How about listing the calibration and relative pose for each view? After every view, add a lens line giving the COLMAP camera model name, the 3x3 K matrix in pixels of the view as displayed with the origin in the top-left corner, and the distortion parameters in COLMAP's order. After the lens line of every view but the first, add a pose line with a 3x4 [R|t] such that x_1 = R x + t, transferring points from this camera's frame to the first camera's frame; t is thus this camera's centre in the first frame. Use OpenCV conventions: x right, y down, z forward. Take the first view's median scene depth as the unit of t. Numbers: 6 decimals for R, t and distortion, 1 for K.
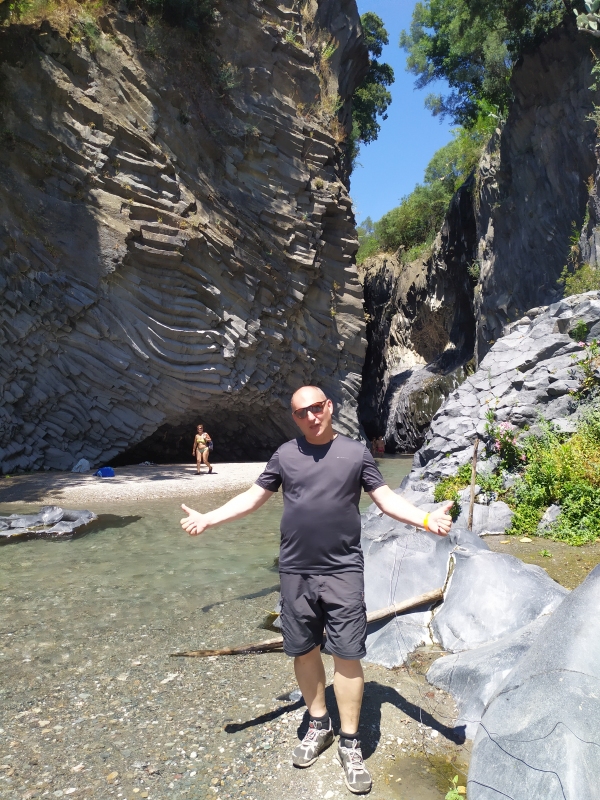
lens RADIAL K [[555.9, 0, 300.0], [0, 555.9, 400.0], [0, 0, 1]] dist [0.045403, 0.000439]
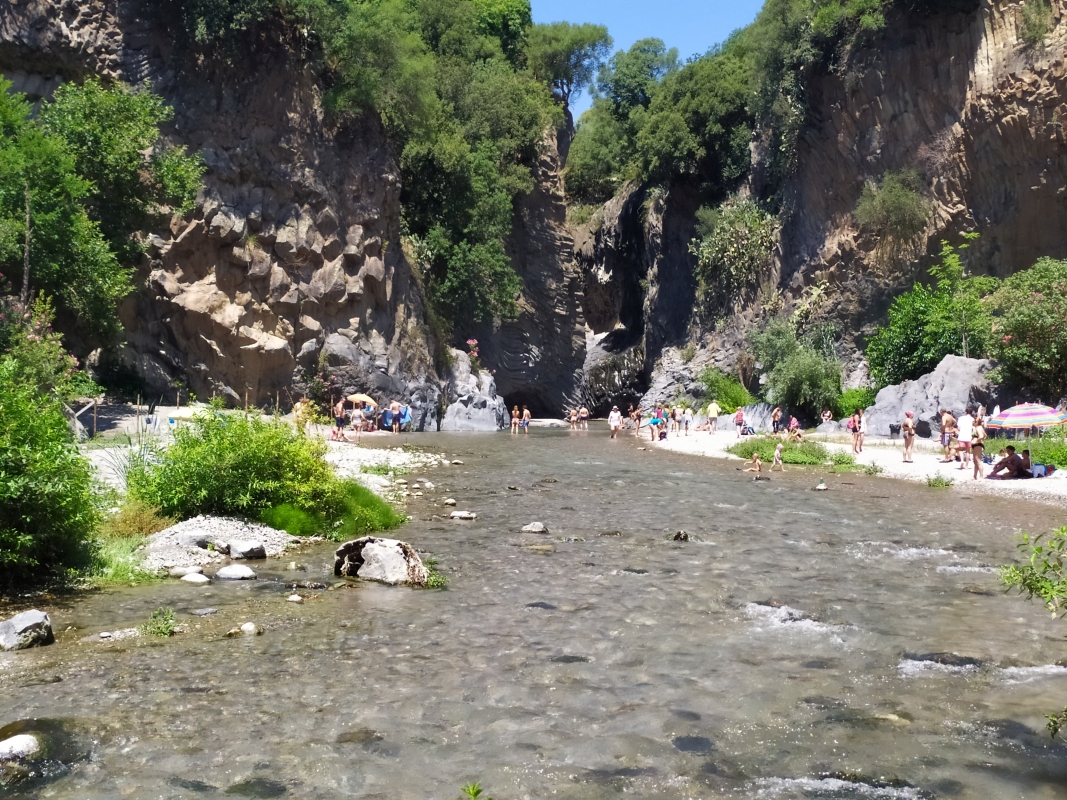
lens RADIAL K [[741.4, 0, 533.5], [0, 741.4, 400.0], [0, 0, 1]] dist [0.045403, 0.000439]
pose [[0.985086, 0.001449, 0.172059, -0.201203], [-0.011833, 0.998167, 0.059344, -0.039712], [-0.171657, -0.060495, 0.983298, -0.571819]]
